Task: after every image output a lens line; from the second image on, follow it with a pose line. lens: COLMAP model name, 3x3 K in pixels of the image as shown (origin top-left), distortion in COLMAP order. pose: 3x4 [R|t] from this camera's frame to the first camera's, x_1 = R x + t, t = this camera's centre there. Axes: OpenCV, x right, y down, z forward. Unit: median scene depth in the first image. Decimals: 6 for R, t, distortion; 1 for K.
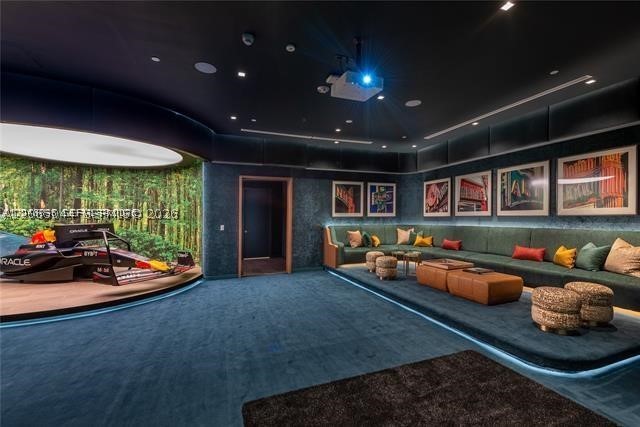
lens RADIAL K [[286.3, 0, 320.0], [0, 286.3, 213.5], [0, 0, 1]] dist [0.012133, -0.000672]
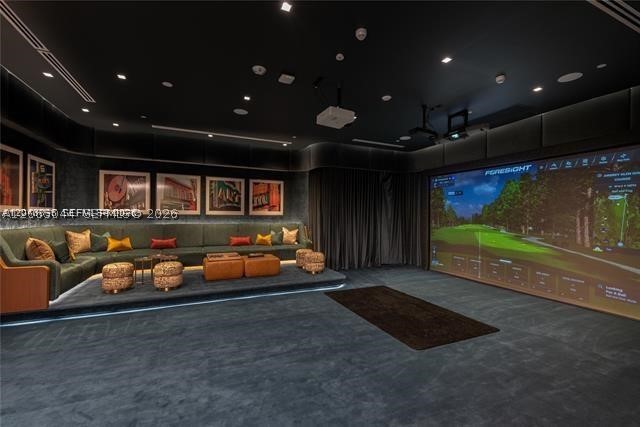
lens RADIAL K [[286.3, 0, 320.0], [0, 286.3, 213.5], [0, 0, 1]] dist [0.012133, -0.000672]
pose [[-0.100037, 0.014585, 0.994877, -0.635327], [-0.020270, 0.999655, -0.016693, 0.013088], [-0.994777, -0.021837, -0.099707, 0.639850]]
